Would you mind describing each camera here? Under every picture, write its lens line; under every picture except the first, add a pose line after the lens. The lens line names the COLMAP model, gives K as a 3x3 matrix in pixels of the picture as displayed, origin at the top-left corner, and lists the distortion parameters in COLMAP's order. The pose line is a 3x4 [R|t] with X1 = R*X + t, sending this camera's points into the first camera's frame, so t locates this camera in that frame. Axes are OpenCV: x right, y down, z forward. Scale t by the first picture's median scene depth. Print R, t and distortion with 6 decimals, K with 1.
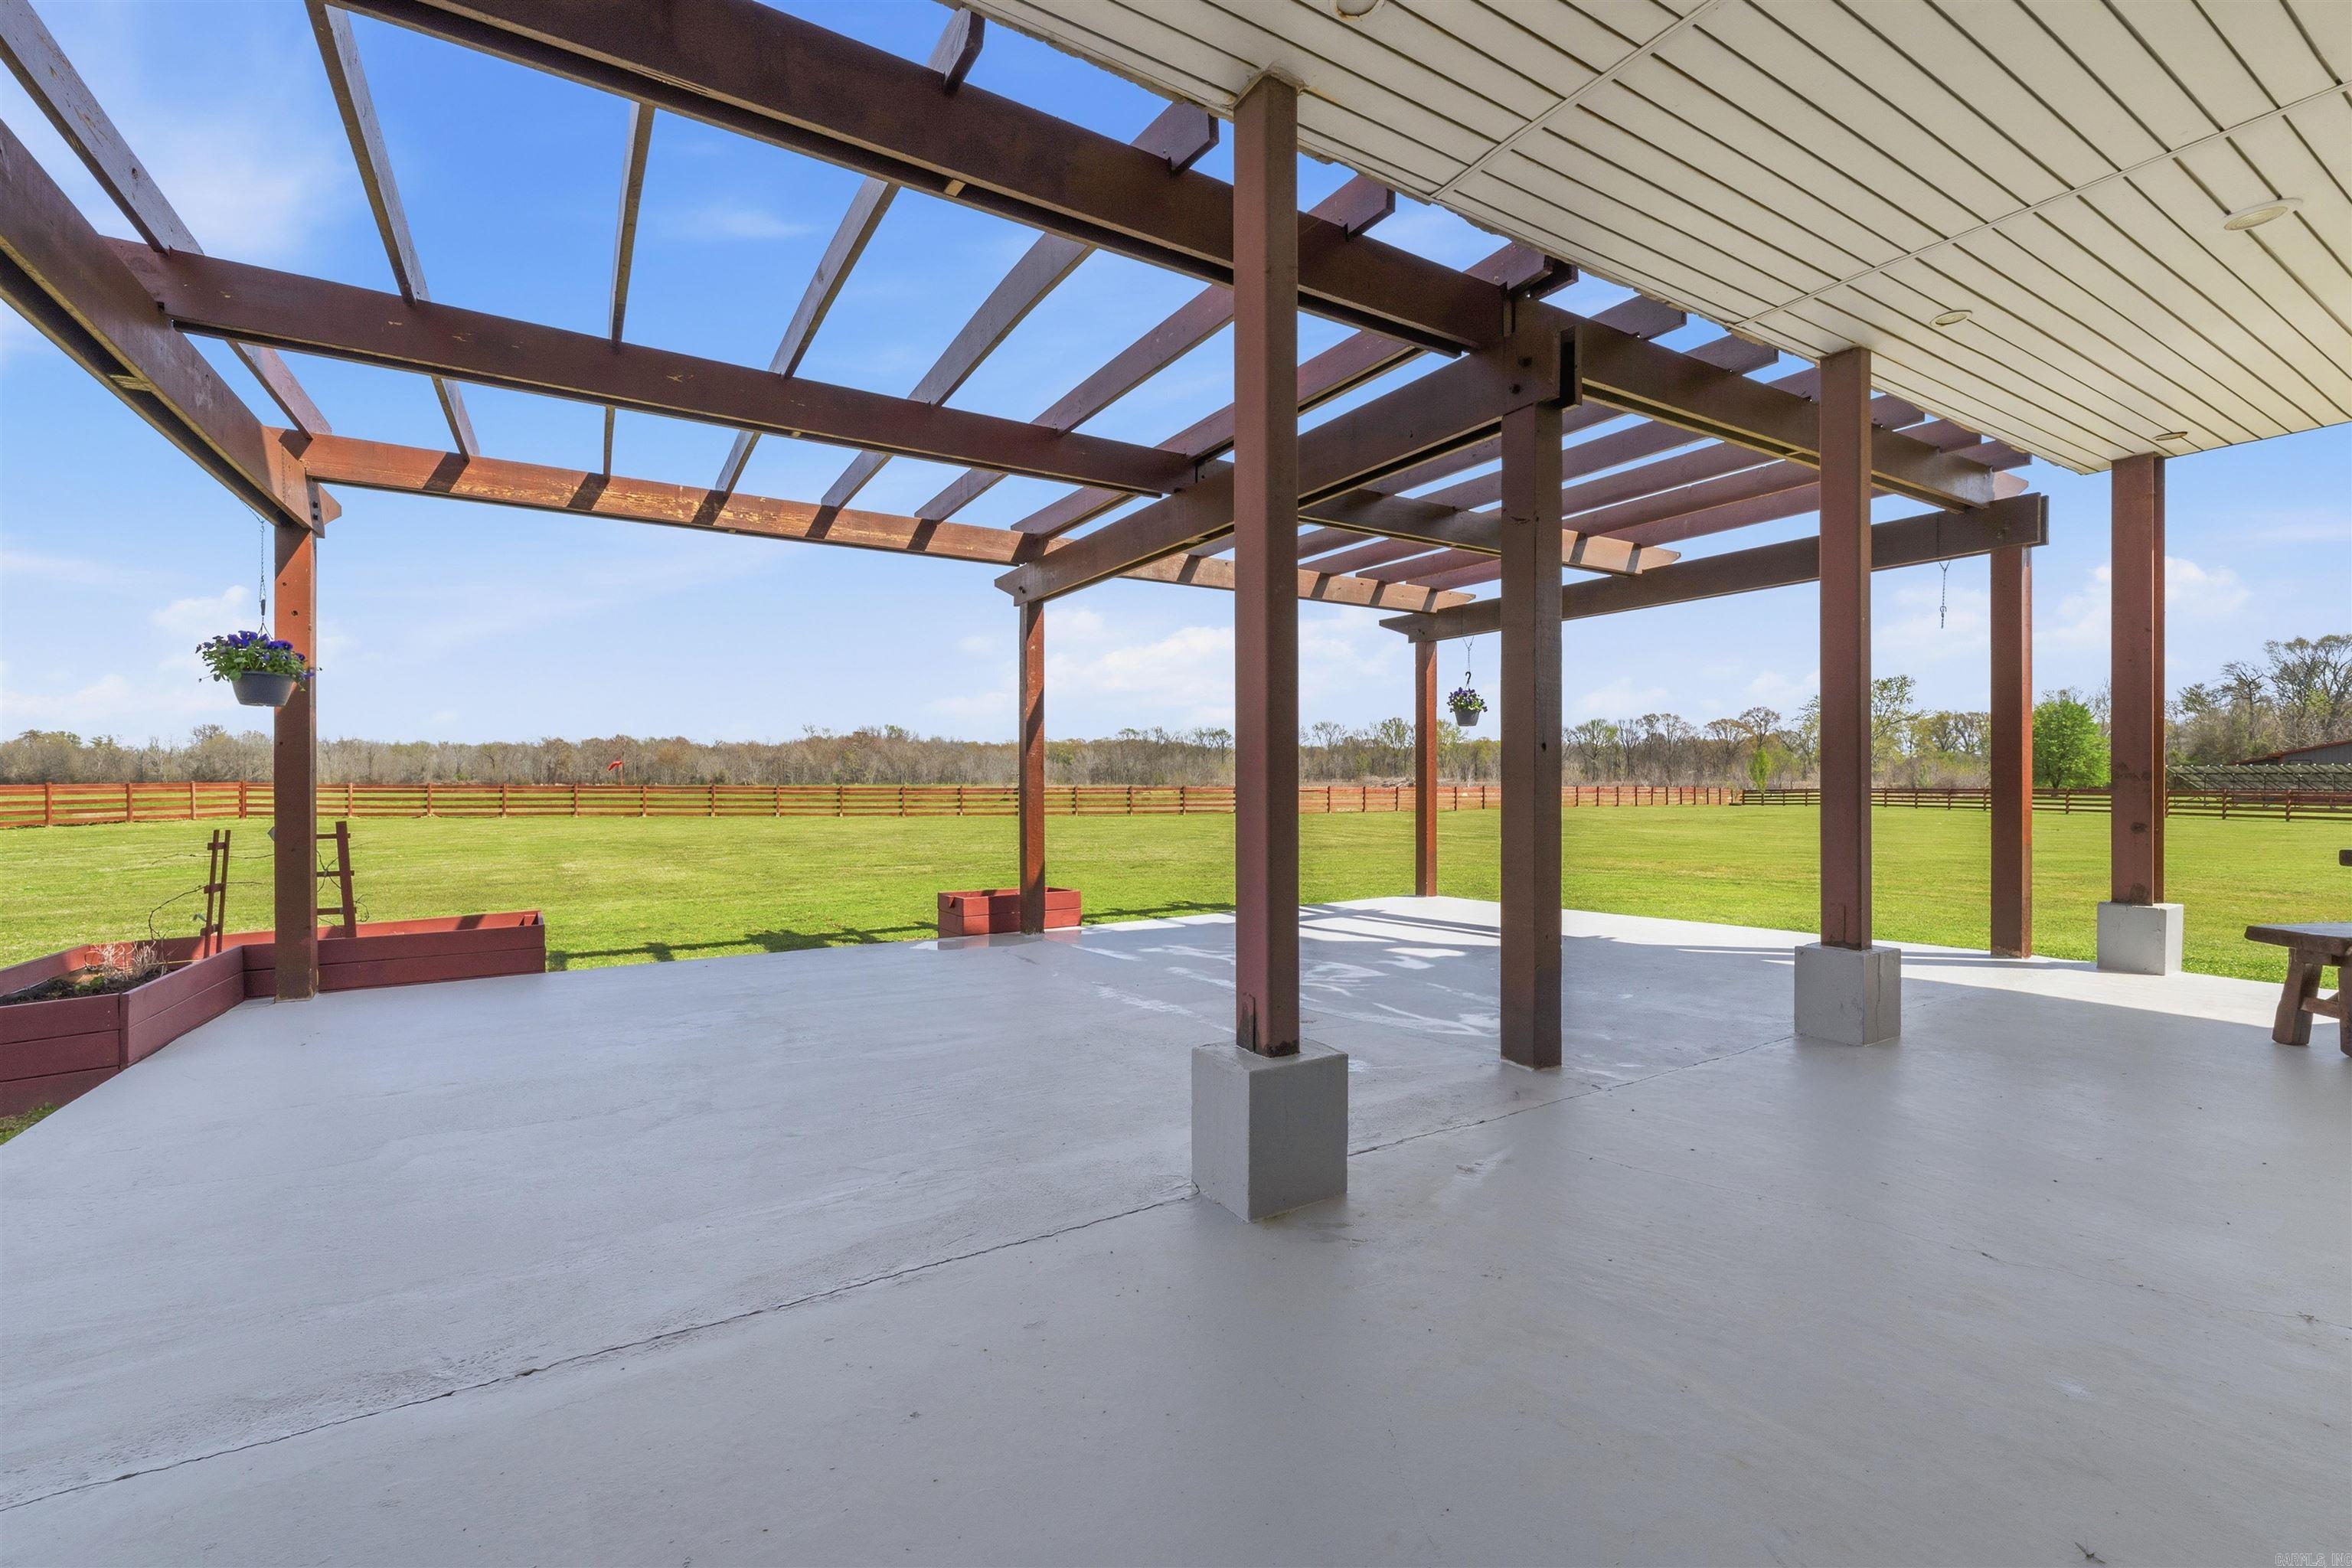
lens RADIAL K [[1003.3, 0, 1176.0], [0, 1003.3, 784.0], [0, 0, 1]] dist [-0.000079, -0.000059]
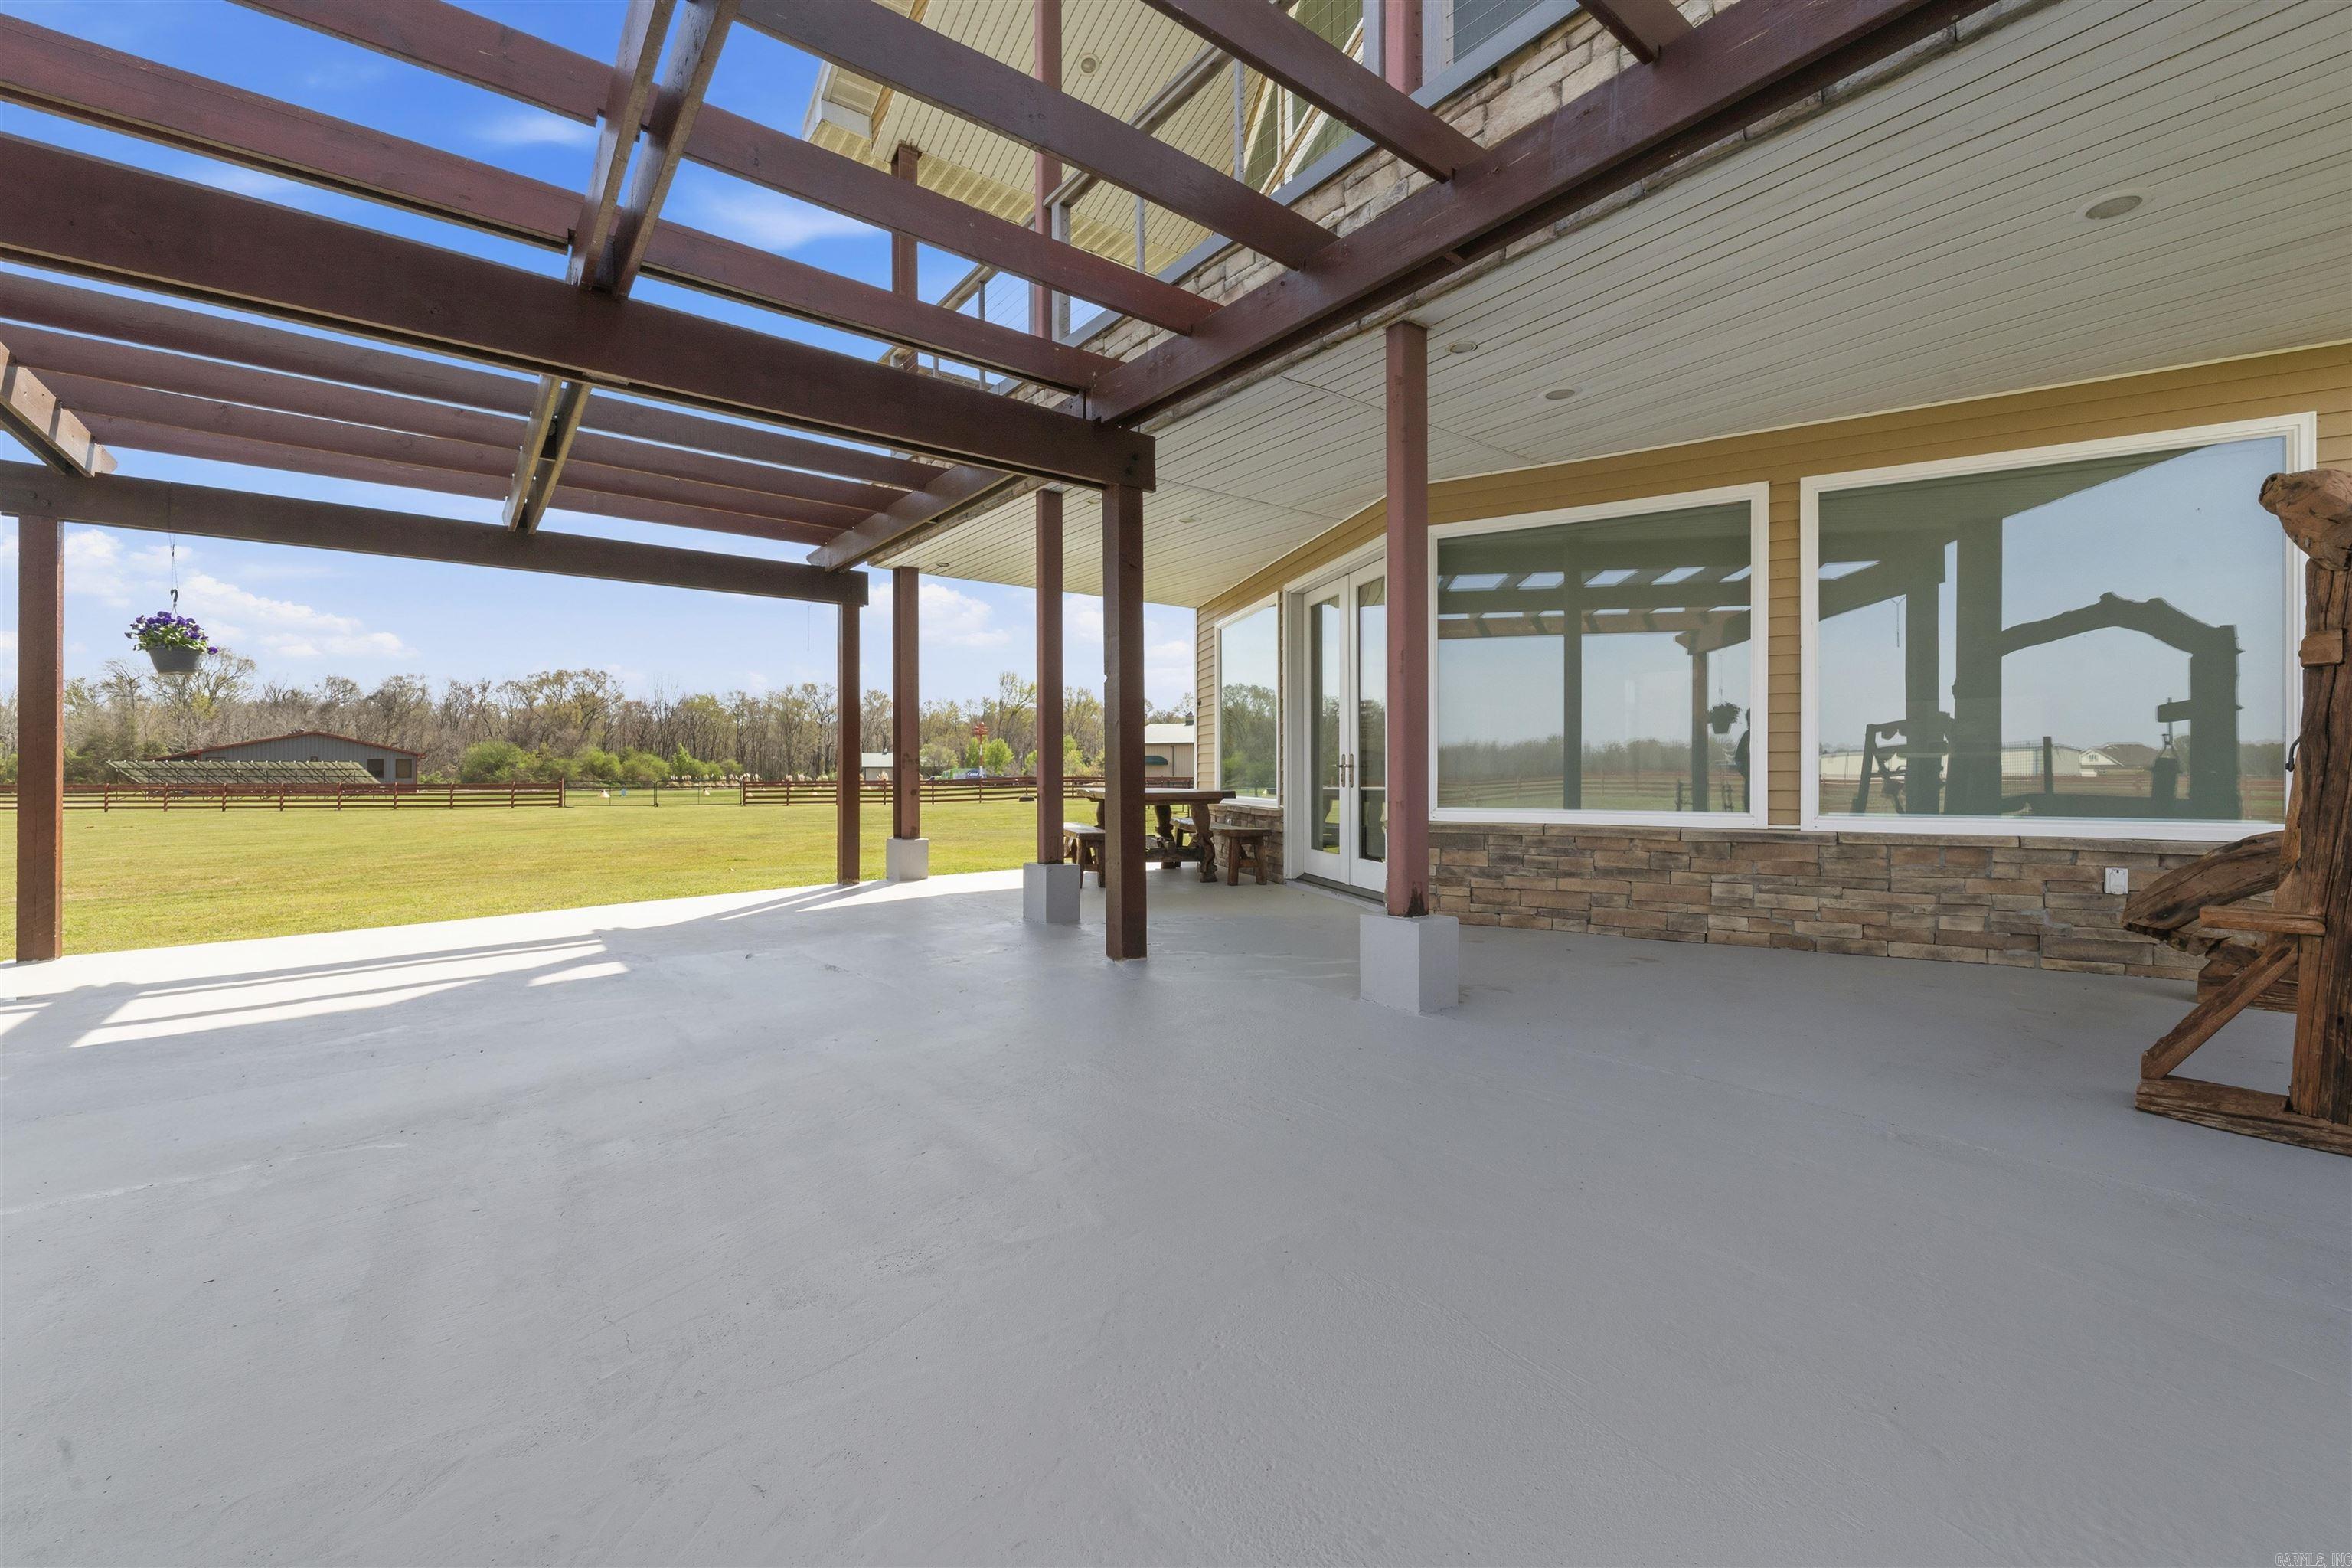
lens RADIAL K [[1003.3, 0, 1176.0], [0, 1003.3, 784.0], [0, 0, 1]] dist [-0.000079, -0.000059]
pose [[-0.074263, -0.012345, 0.997162, -0.087621], [0.009676, 0.999867, 0.013099, 0.001742], [-0.997192, 0.010622, -0.074133, 0.085453]]
